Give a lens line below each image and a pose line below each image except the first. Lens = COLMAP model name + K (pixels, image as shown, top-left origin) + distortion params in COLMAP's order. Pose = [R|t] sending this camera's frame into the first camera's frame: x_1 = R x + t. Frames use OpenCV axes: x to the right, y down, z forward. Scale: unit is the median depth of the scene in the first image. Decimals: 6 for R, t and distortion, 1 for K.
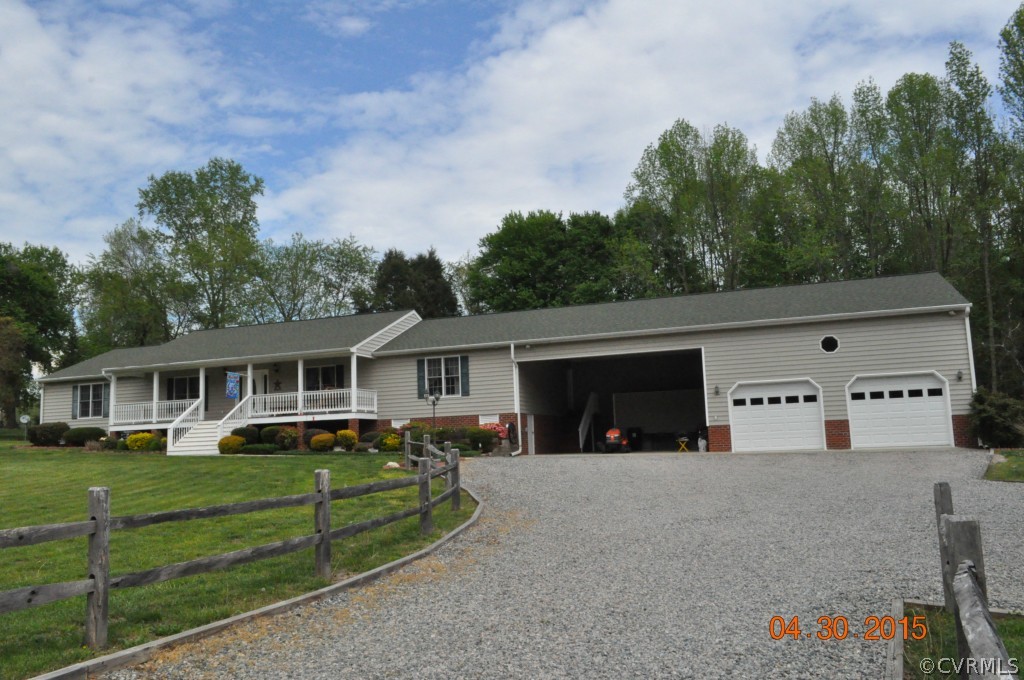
lens RADIAL K [[809.1, 0, 545.9], [0, 809.1, 331.4], [0, 0, 1]] dist [-0.017200, -0.008508]
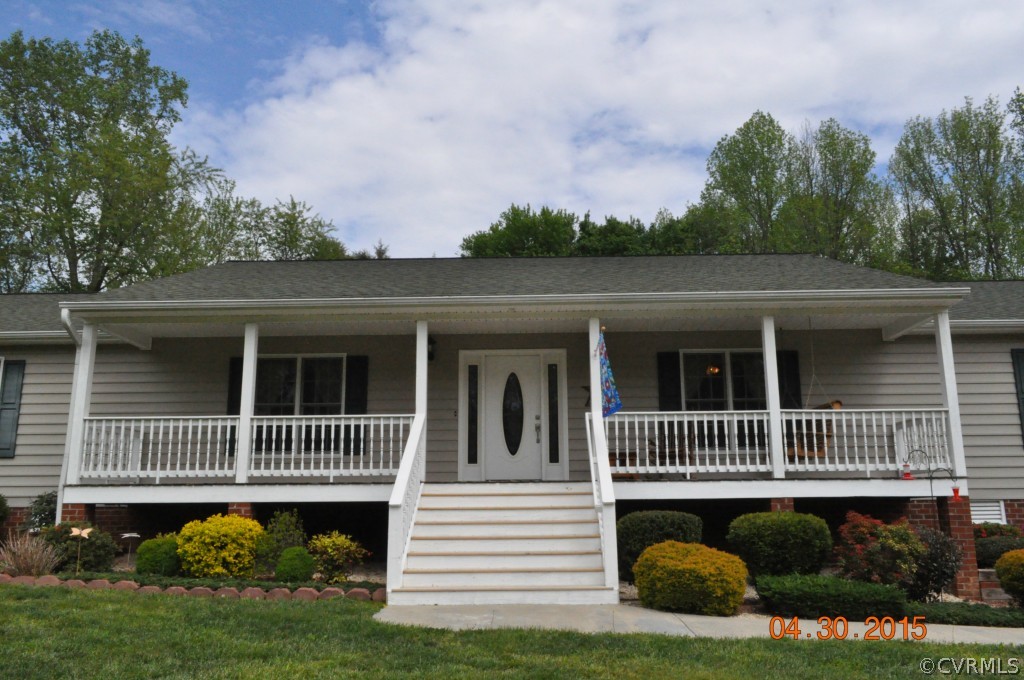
lens RADIAL K [[809.1, 0, 517.3], [0, 809.1, 341.3], [0, 0, 1]] dist [-0.017200, -0.008508]
pose [[0.958446, 0.089752, 0.270789, -0.492164], [-0.069104, 0.993993, -0.084863, 0.080445], [-0.276779, 0.062624, 0.958891, 0.685510]]
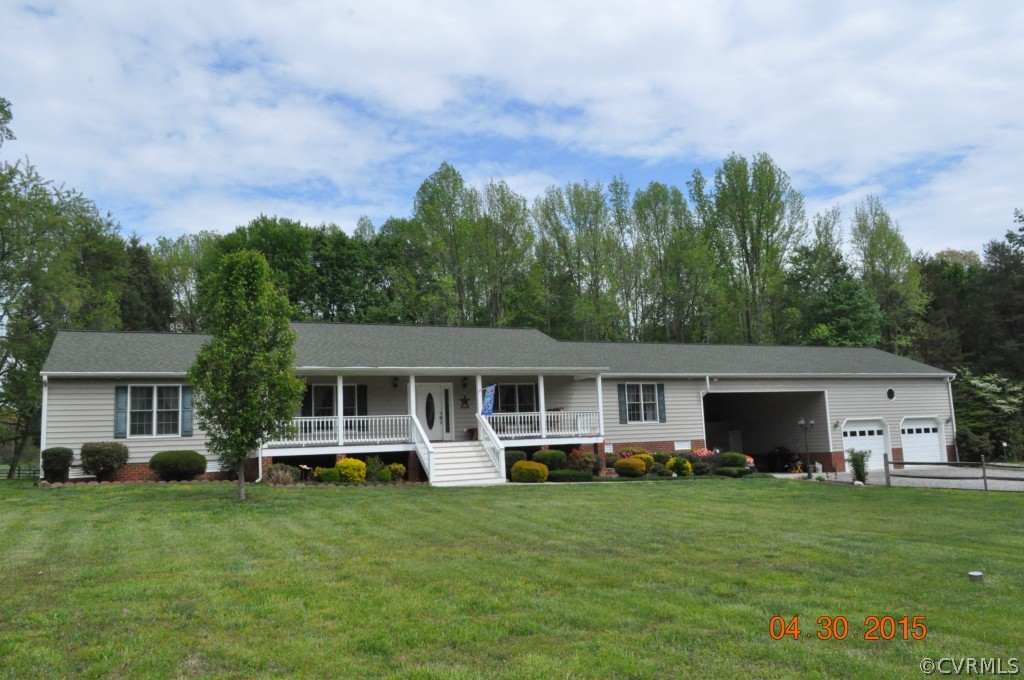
lens RADIAL K [[809.1, 0, 512.3], [0, 809.1, 340.6], [0, 0, 1]] dist [-0.017200, -0.008508]
pose [[0.730589, 0.100382, 0.675398, -0.922681], [-0.079464, 0.994913, -0.061913, 0.053038], [-0.678177, -0.008437, 0.734850, 0.355278]]
